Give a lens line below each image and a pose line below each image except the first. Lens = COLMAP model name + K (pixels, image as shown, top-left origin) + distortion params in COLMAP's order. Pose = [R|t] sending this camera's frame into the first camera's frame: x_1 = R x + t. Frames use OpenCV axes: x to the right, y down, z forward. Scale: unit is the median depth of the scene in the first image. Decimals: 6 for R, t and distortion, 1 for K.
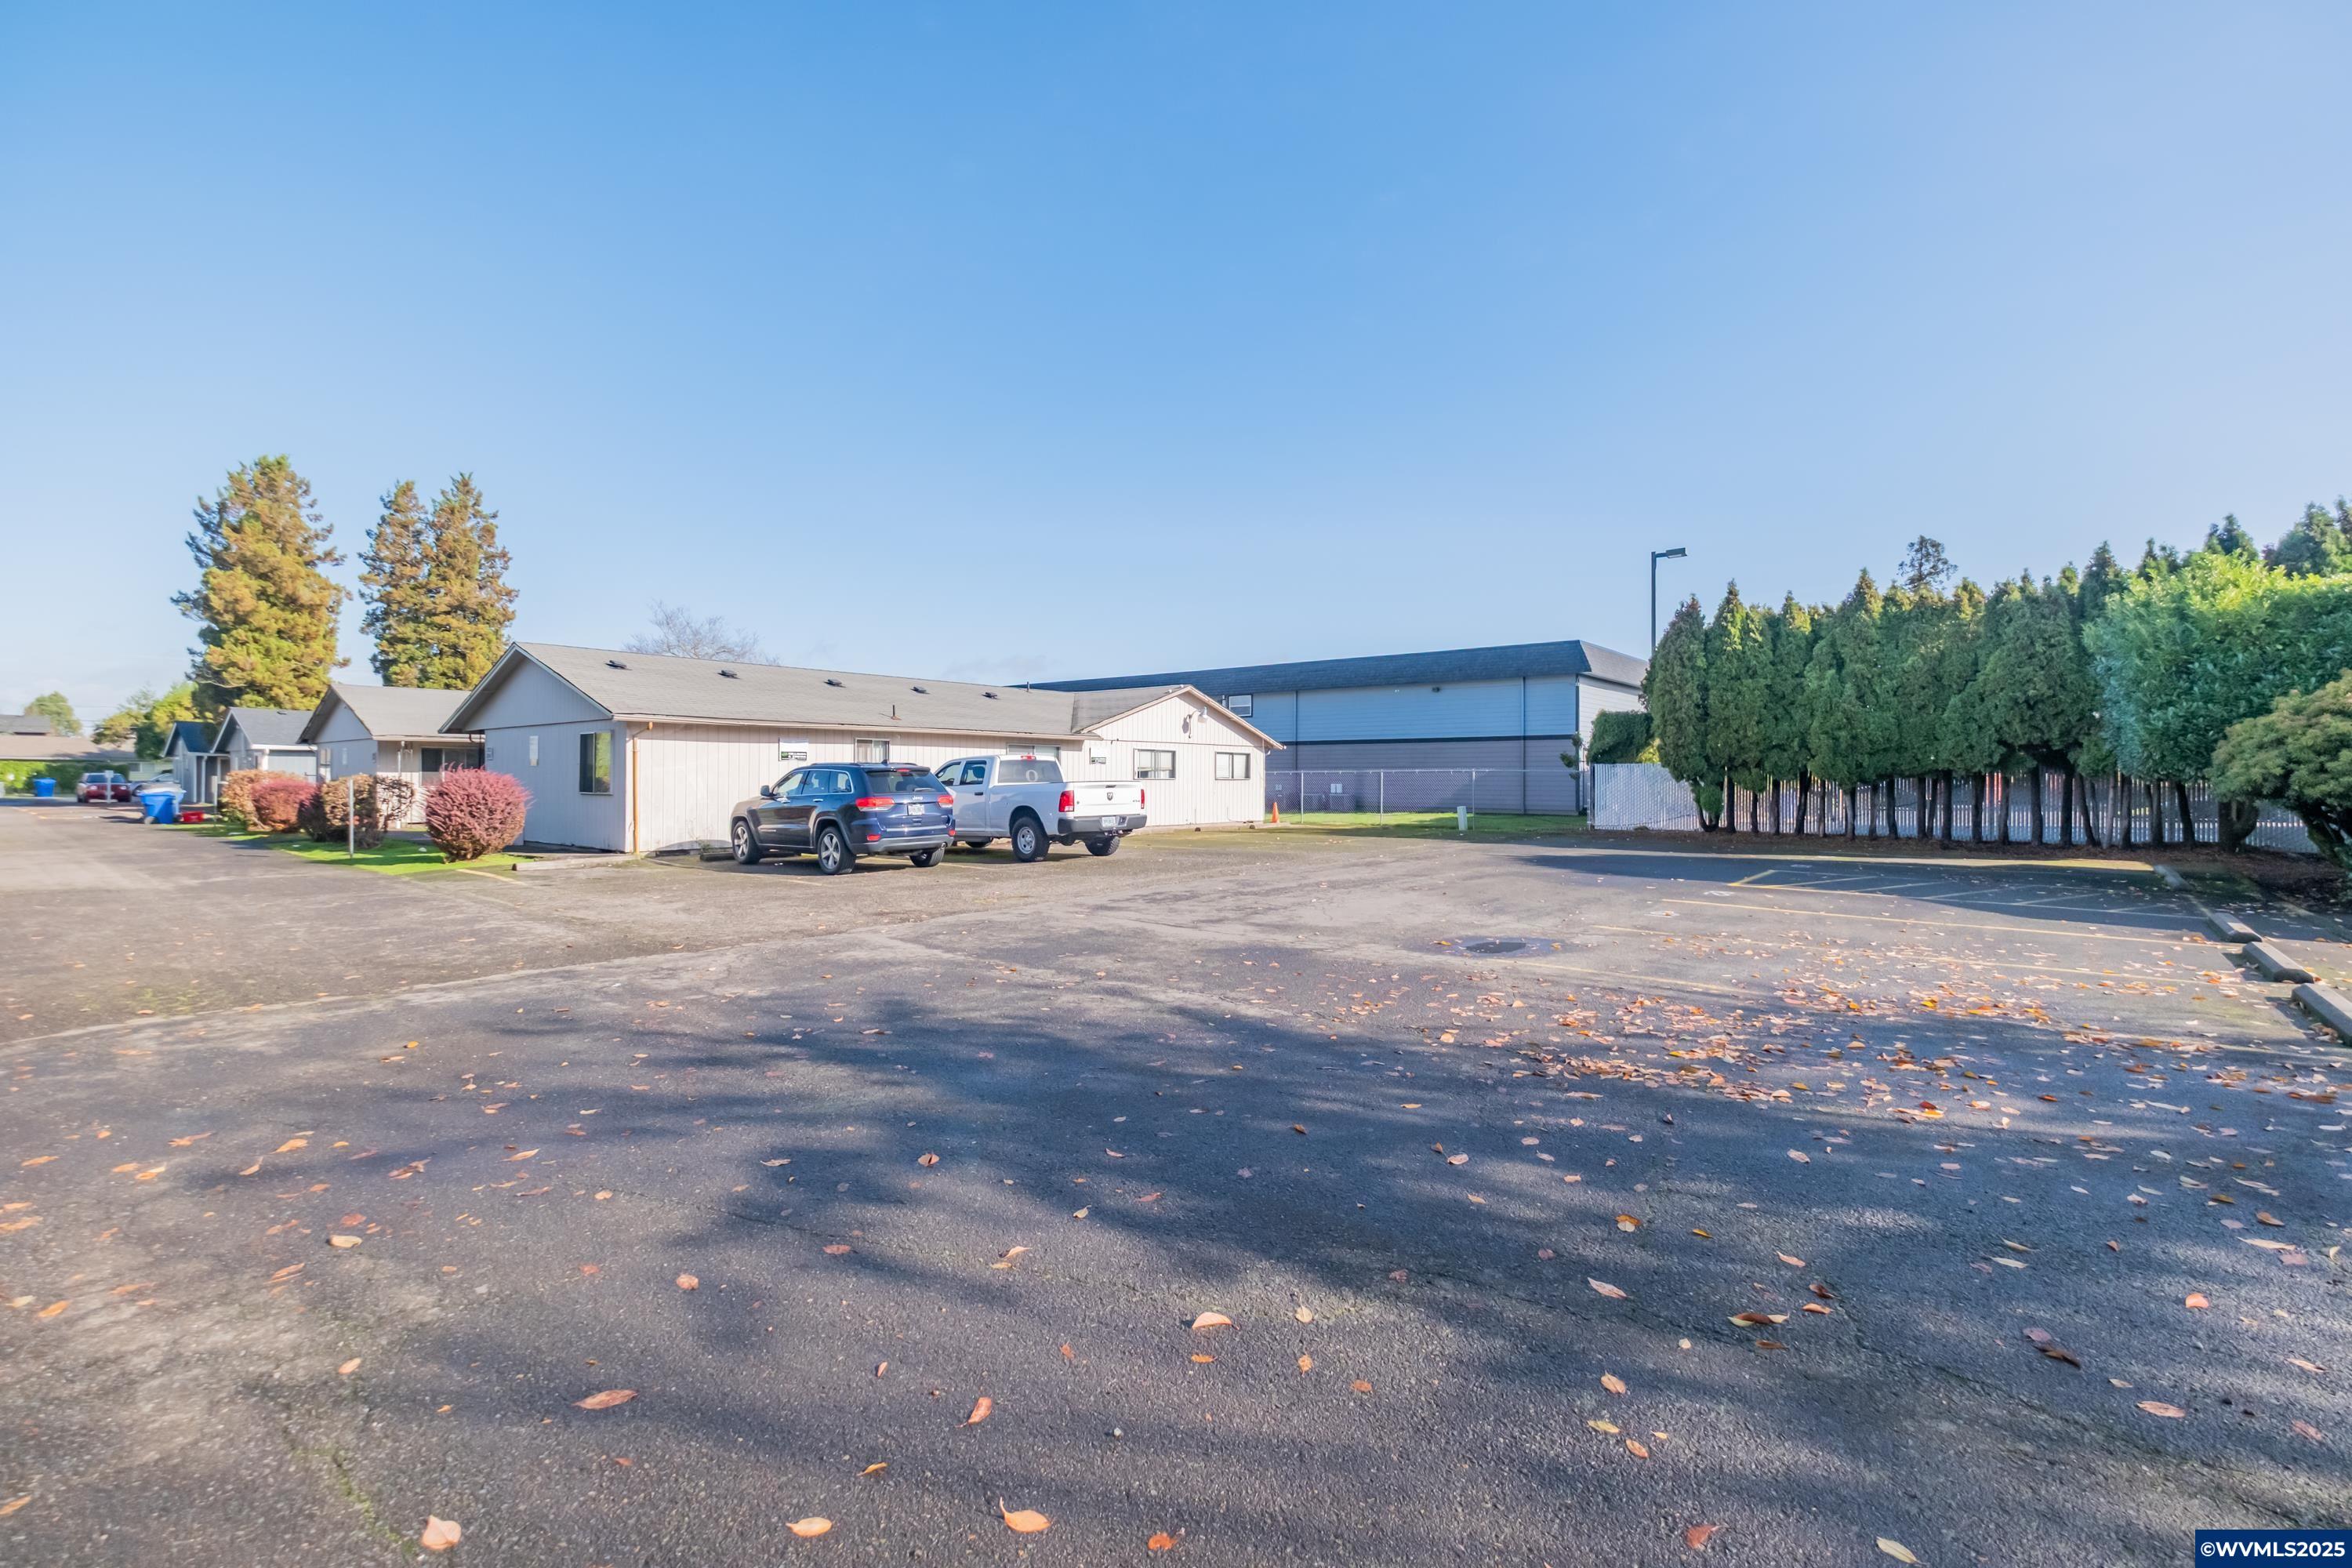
lens RADIAL K [[1022.2, 0, 1180.0], [0, 1022.2, 781.0], [0, 0, 1]] dist [0.005285, -0.005404]
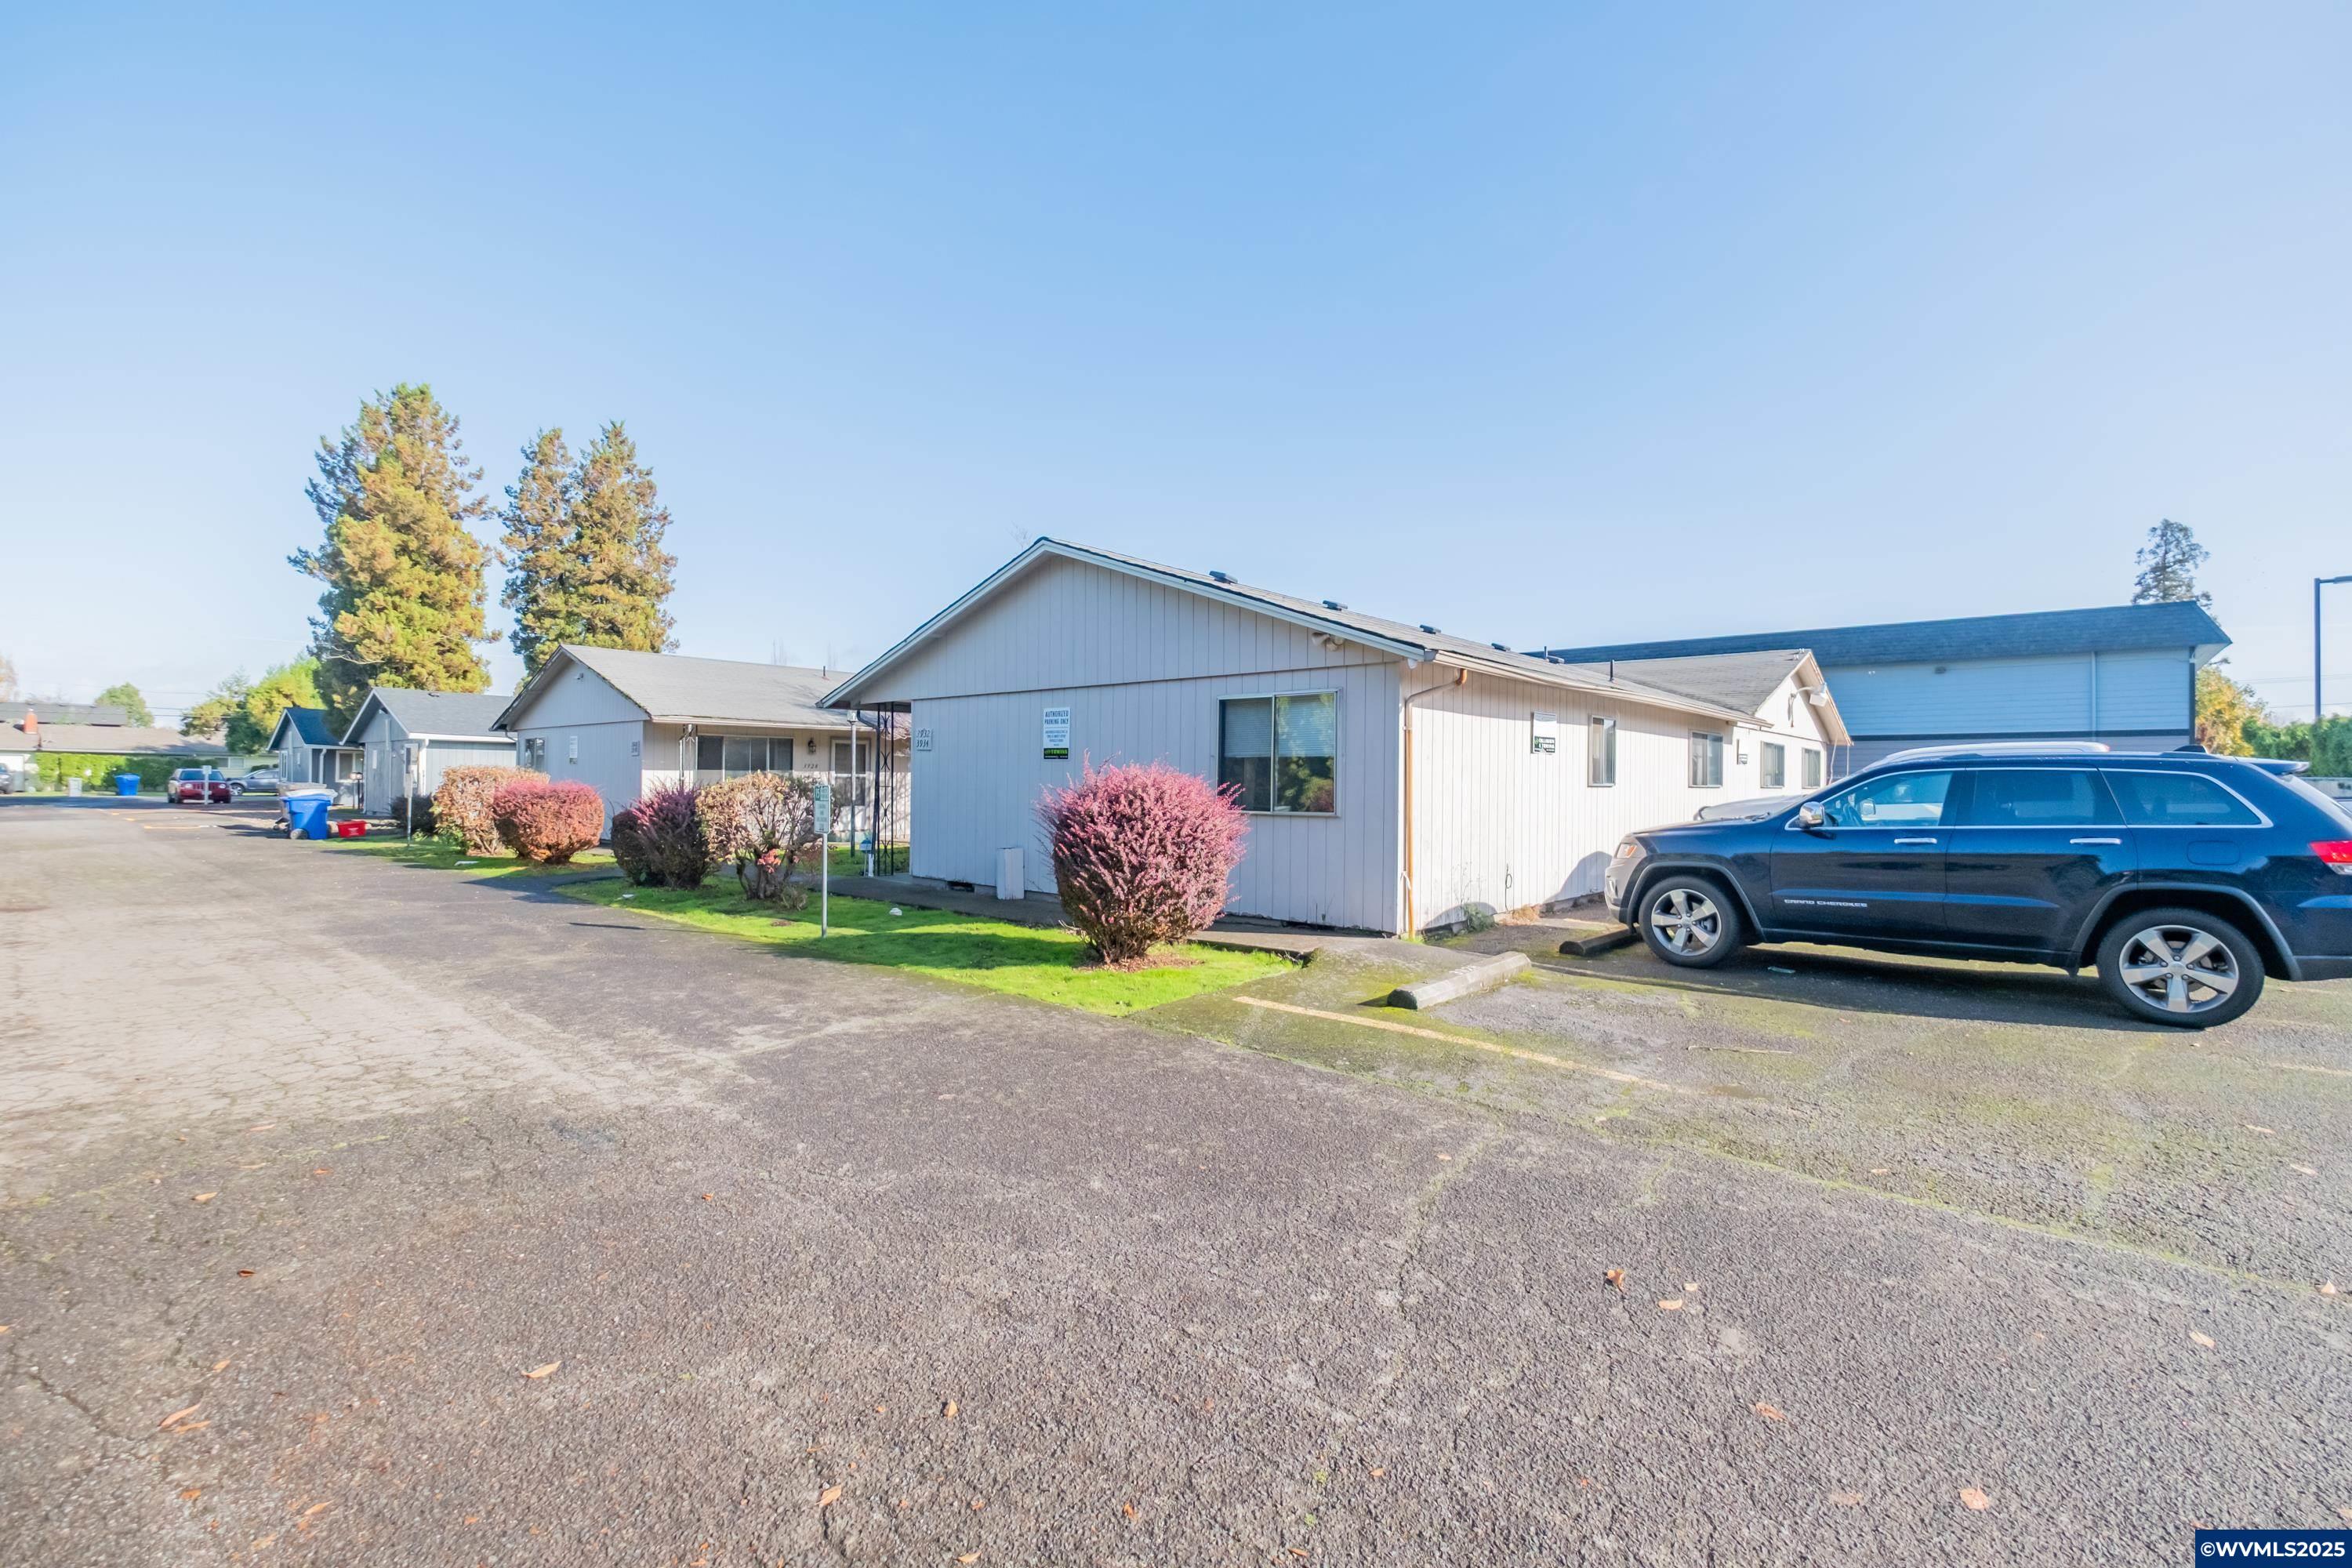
lens RADIAL K [[1022.2, 0, 1192.4], [0, 1022.2, 779.2], [0, 0, 1]] dist [0.005285, -0.005404]
pose [[0.999742, 0.007603, -0.021402, -0.236636], [-0.007730, 0.999953, -0.005876, -0.000633], [0.021356, 0.006040, 0.999754, 0.189570]]
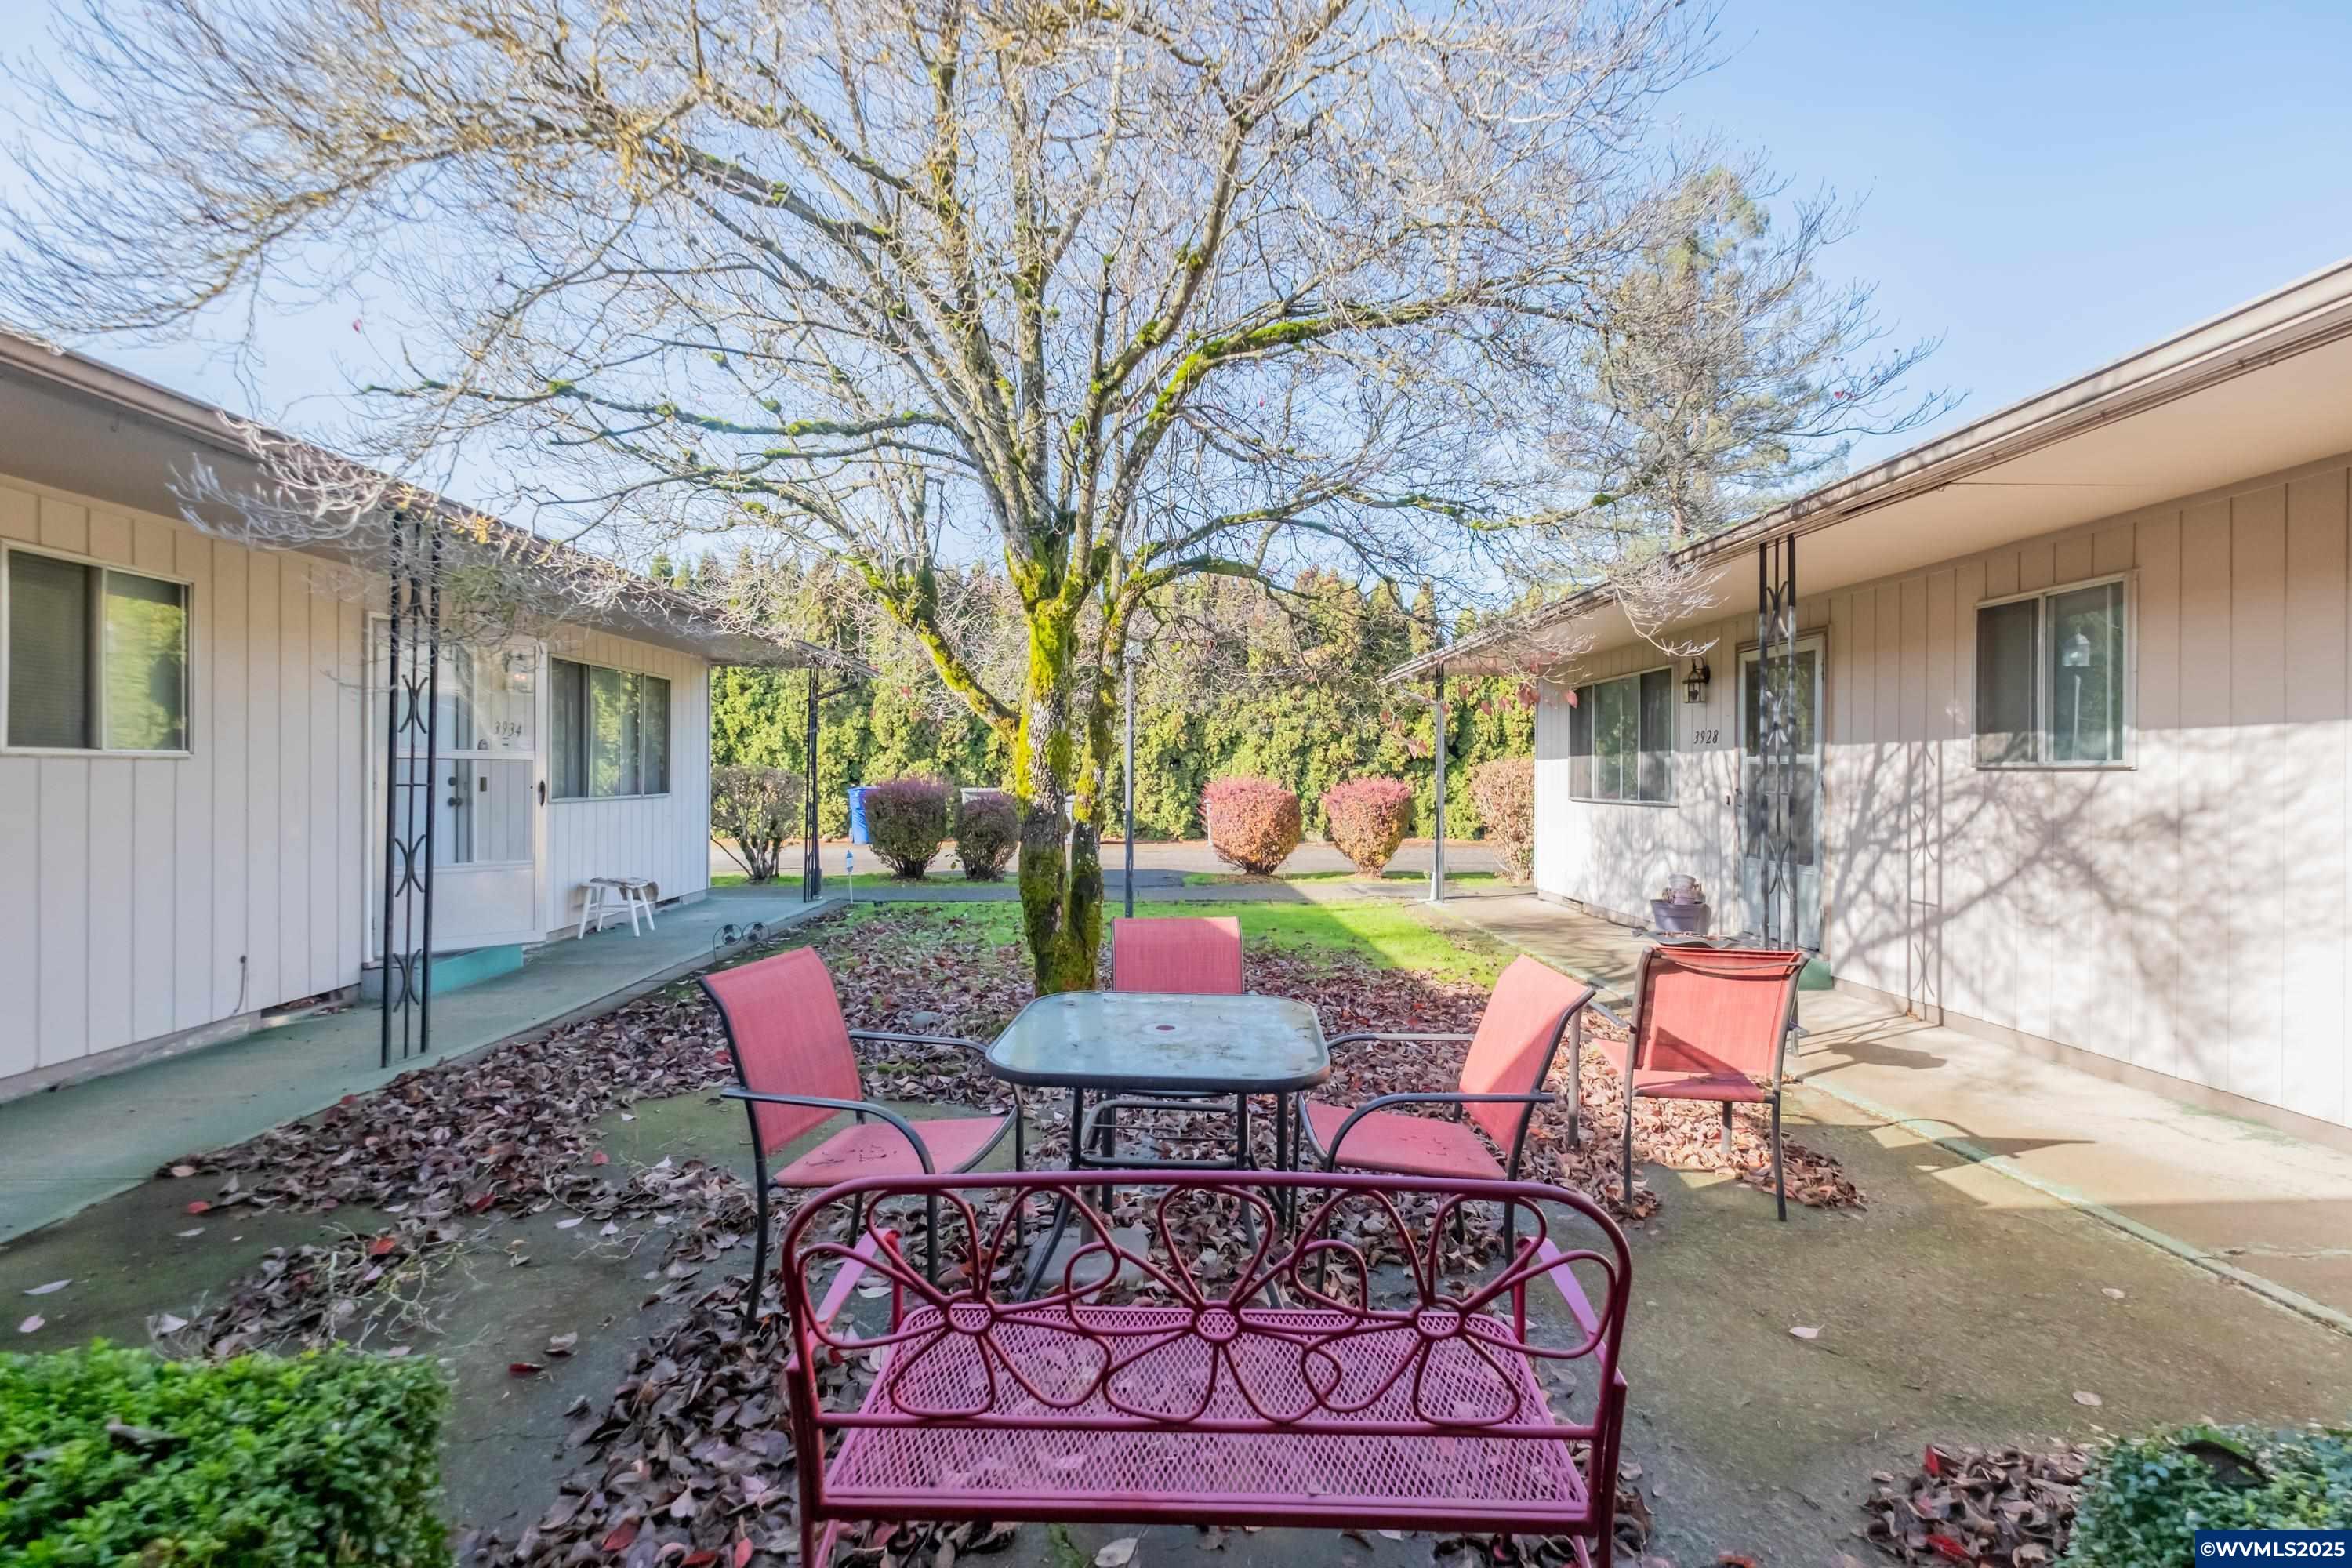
lens RADIAL K [[1022.2, 0, 1189.4], [0, 1022.2, 784.7], [0, 0, 1]] dist [0.005285, -0.005404]
pose [[-0.749375, 0.003448, -0.662136, -0.246856], [-0.006711, 0.999896, 0.012802, -0.001759], [0.662111, 0.014037, -0.749274, 0.723229]]
